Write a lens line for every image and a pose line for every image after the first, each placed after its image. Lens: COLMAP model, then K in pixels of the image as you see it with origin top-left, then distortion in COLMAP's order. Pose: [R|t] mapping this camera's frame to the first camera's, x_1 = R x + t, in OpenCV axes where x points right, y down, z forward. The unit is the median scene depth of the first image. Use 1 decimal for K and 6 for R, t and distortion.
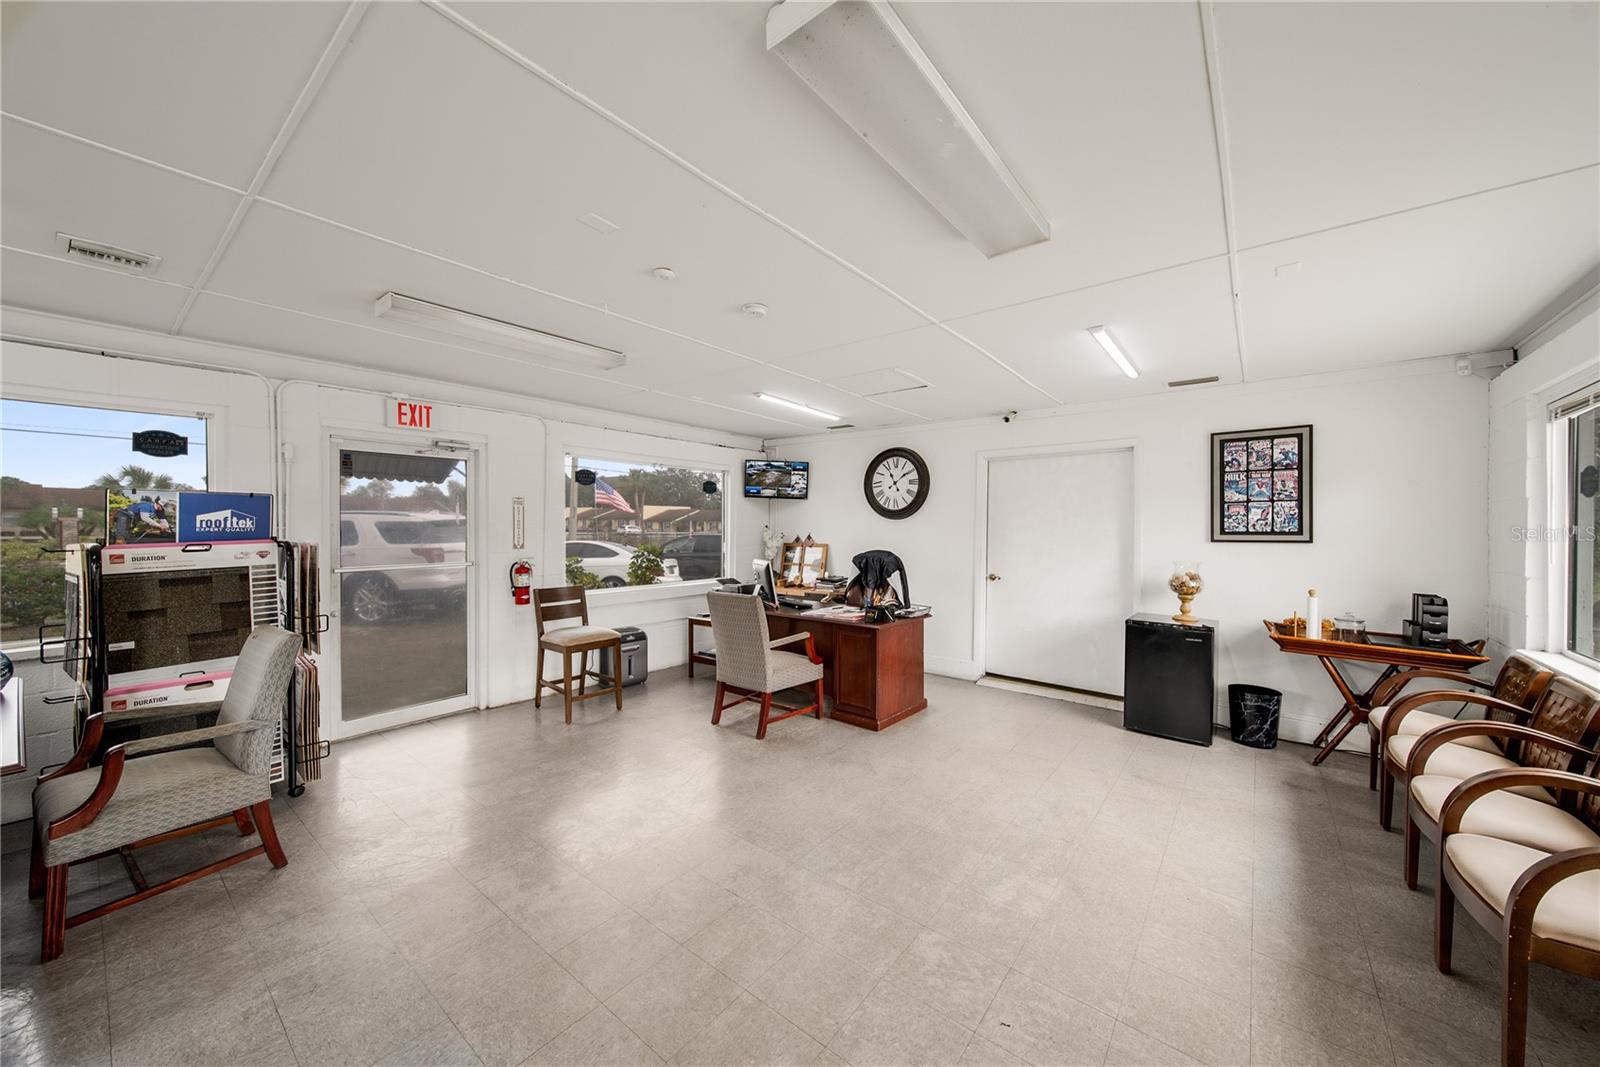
lens RADIAL K [[582.6, 0, 803.2], [0, 582.6, 530.6], [0, 0, 1]] dist [0.000920, 0.000027]
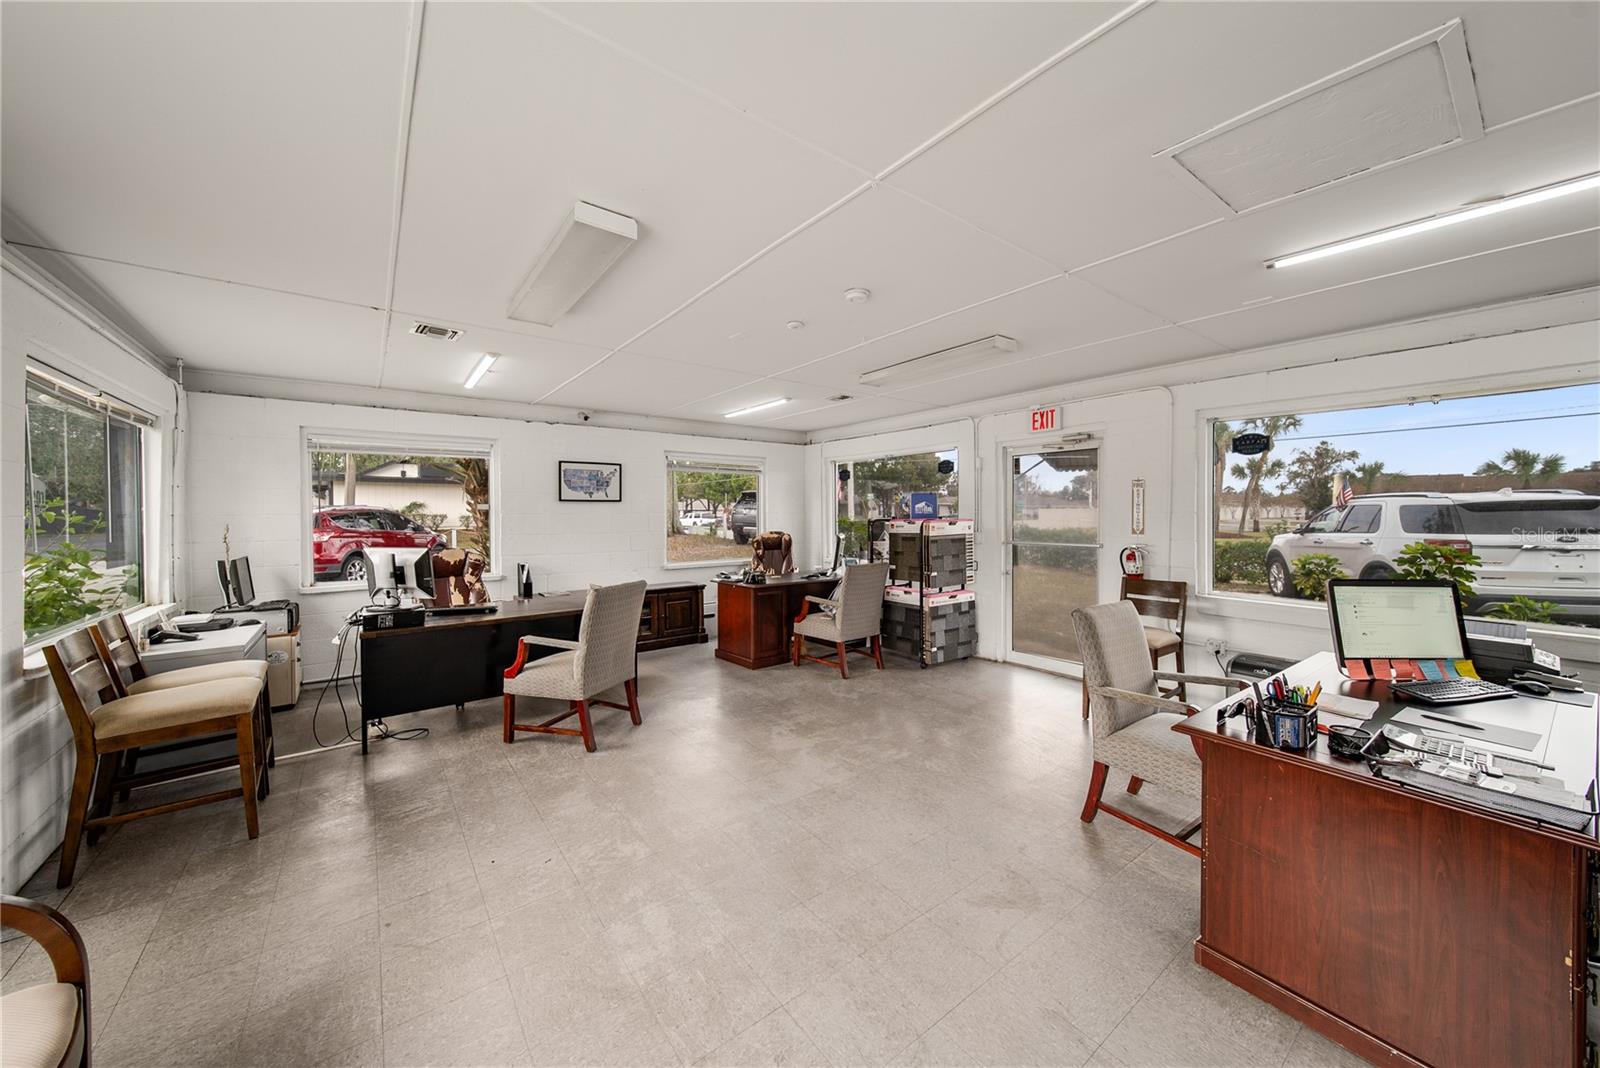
lens RADIAL K [[582.6, 0, 803.2], [0, 582.6, 531.1], [0, 0, 1]] dist [0.000920, 0.000027]
pose [[-0.263866, 0.030717, -0.964070, 0.664270], [-0.006746, 0.999410, 0.033690, -0.002293], [0.964536, 0.015394, -0.263502, 0.853435]]
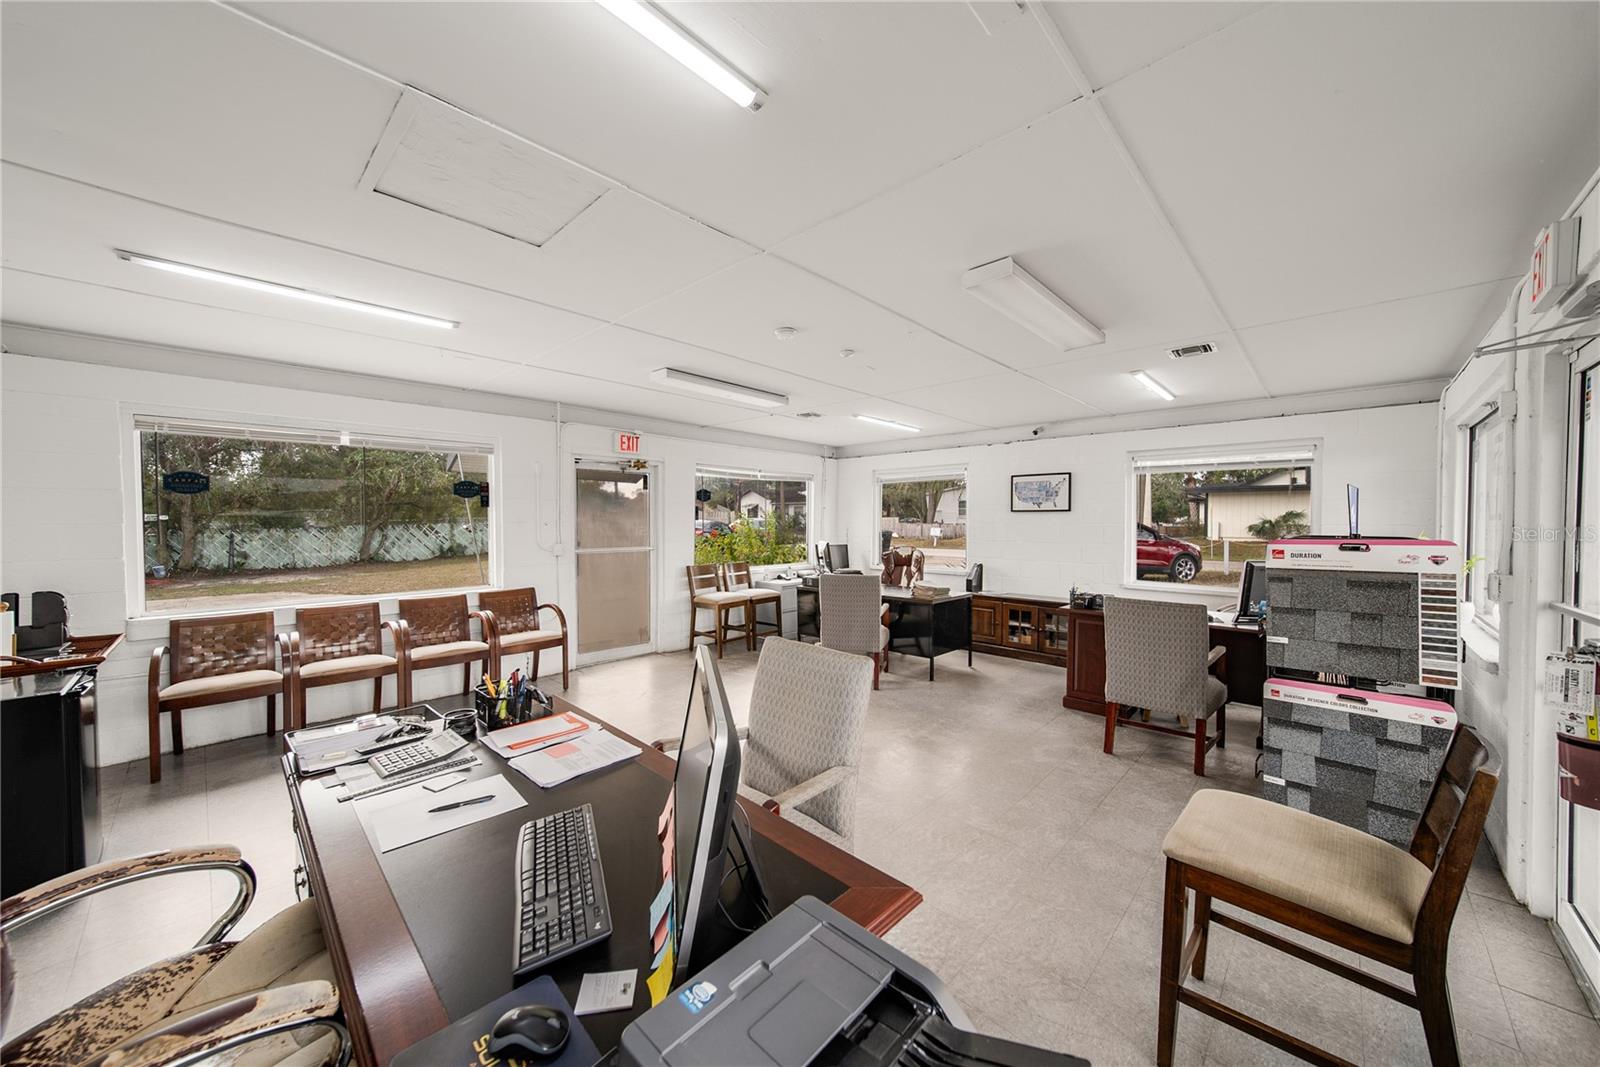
lens RADIAL K [[582.6, 0, 803.2], [0, 582.6, 530.6], [0, 0, 1]] dist [0.000920, 0.000027]
pose [[-0.993213, -0.007835, 0.116045, -0.206724], [-0.004911, 0.999664, 0.025460, -0.009490], [-0.116205, 0.024718, -0.992918, 1.566325]]
